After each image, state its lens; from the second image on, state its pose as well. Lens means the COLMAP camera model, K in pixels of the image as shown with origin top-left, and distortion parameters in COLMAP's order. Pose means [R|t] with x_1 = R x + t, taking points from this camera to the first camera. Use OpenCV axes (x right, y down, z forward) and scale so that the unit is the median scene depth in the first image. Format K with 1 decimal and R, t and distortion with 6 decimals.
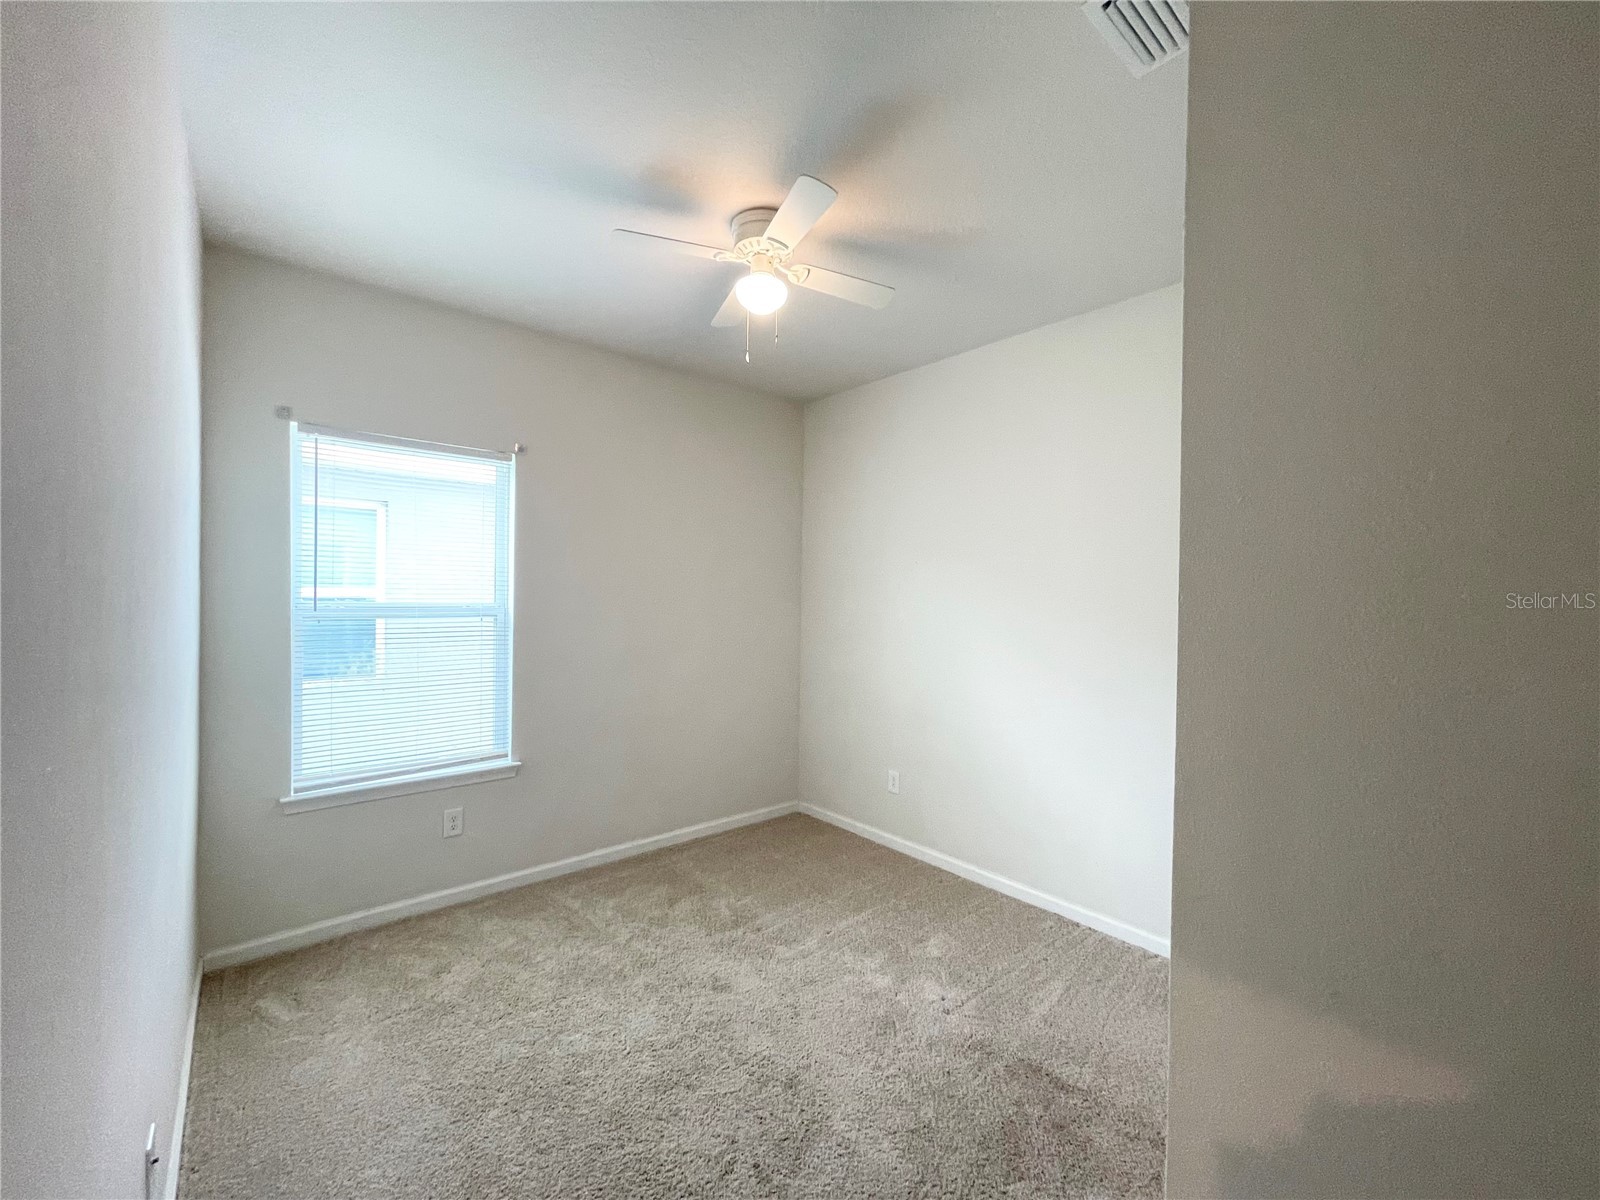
lens RADIAL K [[645.5, 0, 795.6], [0, 645.5, 600.5], [0, 0, 1]] dist [0.002301, -0.000502]
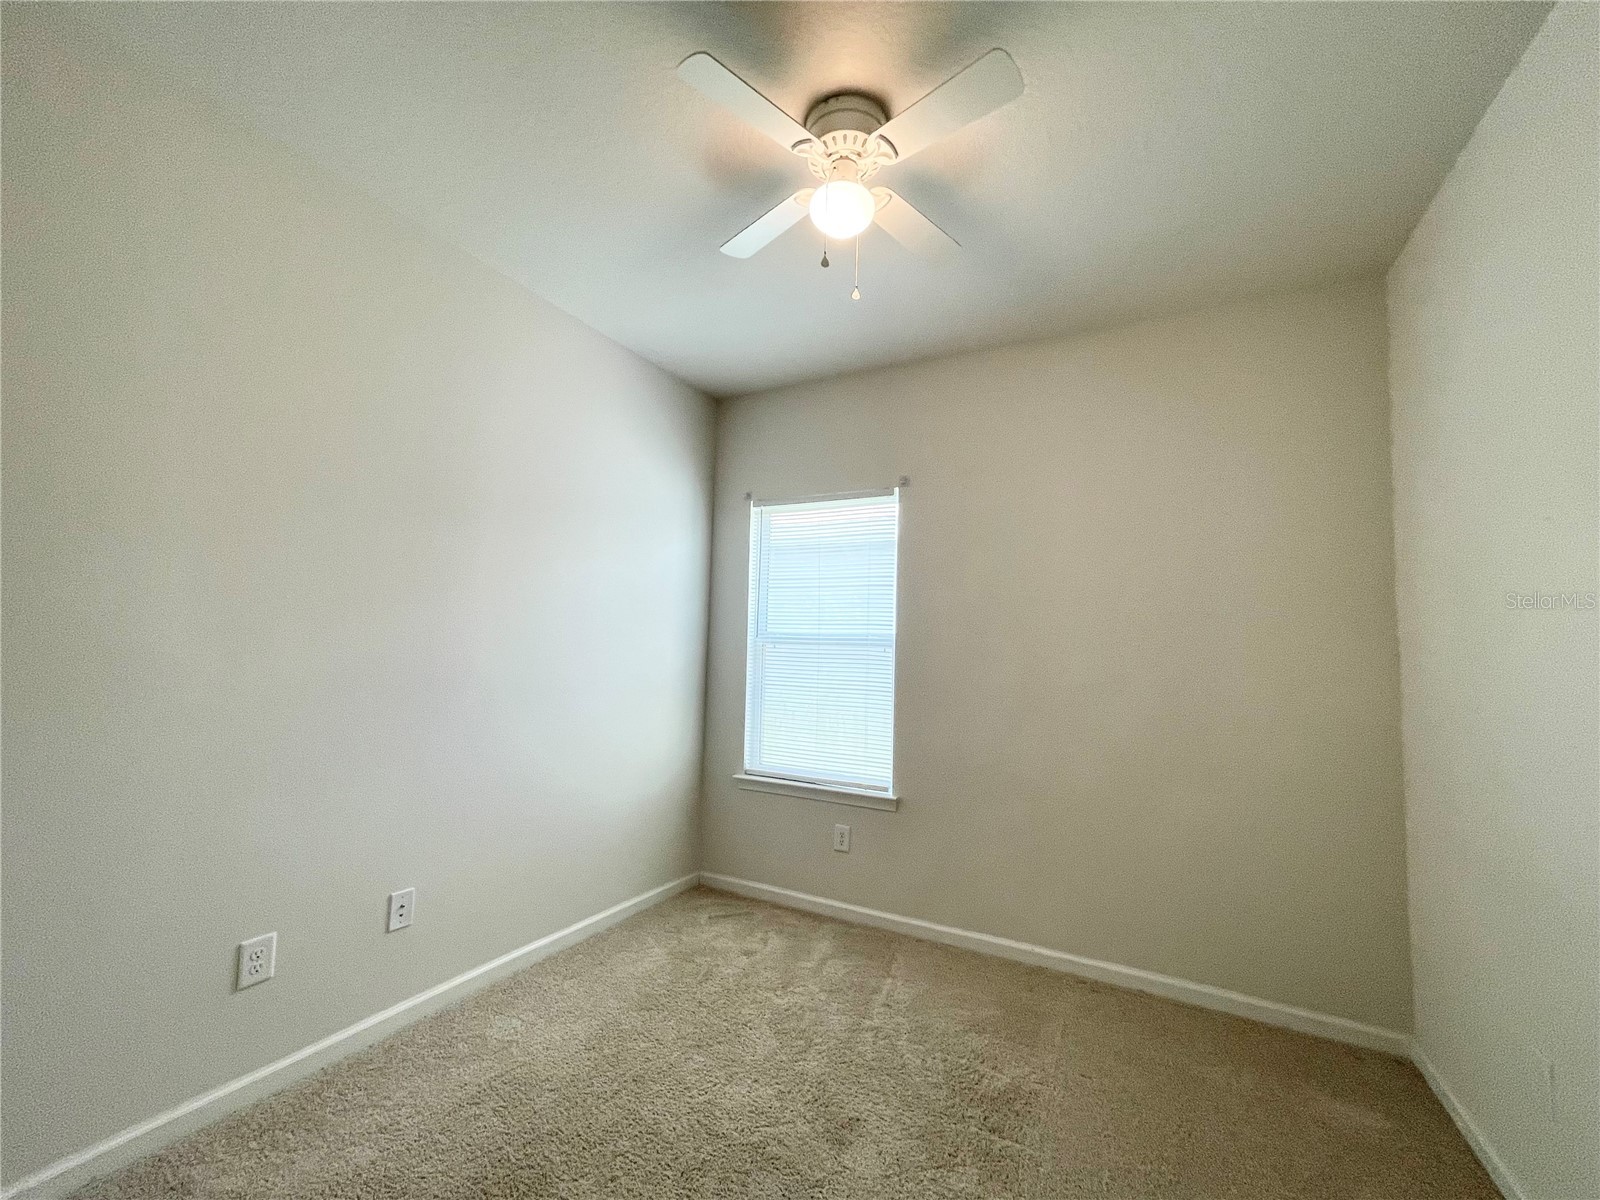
lens RADIAL K [[645.5, 0, 795.6], [0, 645.5, 600.5], [0, 0, 1]] dist [0.002301, -0.000502]
pose [[0.367201, -0.070930, -0.927433, 0.461682], [-0.031478, 0.995569, -0.088605, 0.049303], [0.929609, 0.061729, 0.363341, 0.517043]]
